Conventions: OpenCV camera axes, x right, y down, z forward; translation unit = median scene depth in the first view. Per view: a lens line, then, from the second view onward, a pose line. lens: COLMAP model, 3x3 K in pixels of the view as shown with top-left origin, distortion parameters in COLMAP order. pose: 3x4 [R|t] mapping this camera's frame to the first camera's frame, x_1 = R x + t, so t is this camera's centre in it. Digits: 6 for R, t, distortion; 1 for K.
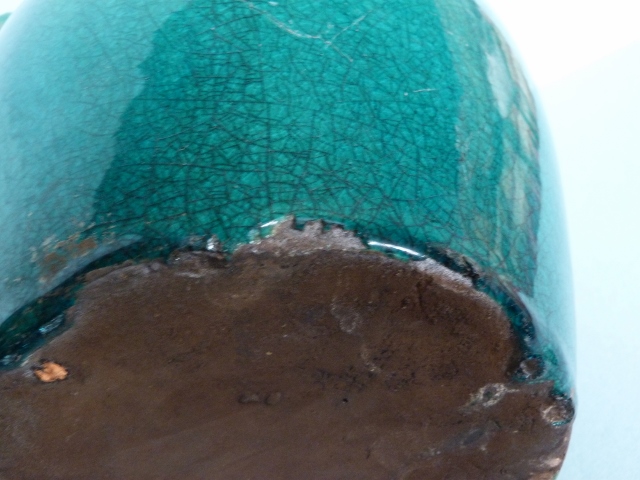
lens RADIAL K [[861.4, 0, 320.0], [0, 861.4, 240.0], [0, 0, 1]] dist [-0.178475, 0.548871]
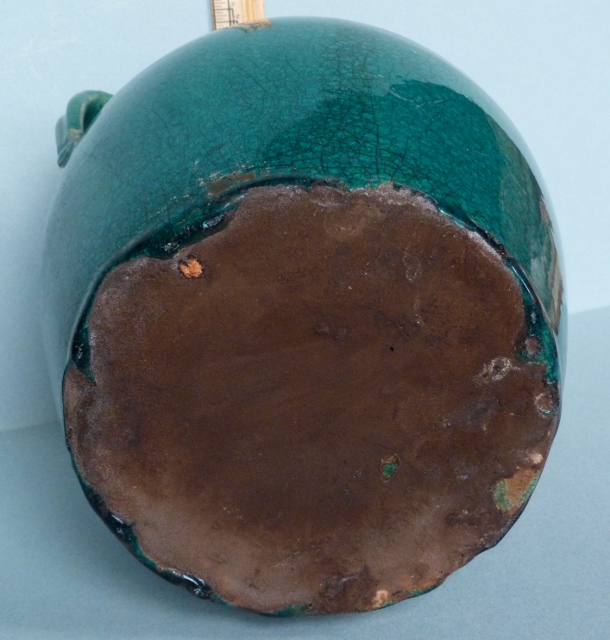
lens RADIAL K [[1234.3, 0, 305.0], [0, 1234.3, 320.0], [0, 0, 1]] dist [-0.038843, -0.131437]
pose [[0.979885, 0.194392, 0.045130, -0.211514], [-0.174681, 0.944845, -0.277045, 0.749622], [-0.096496, 0.263589, 0.959797, -0.893342]]
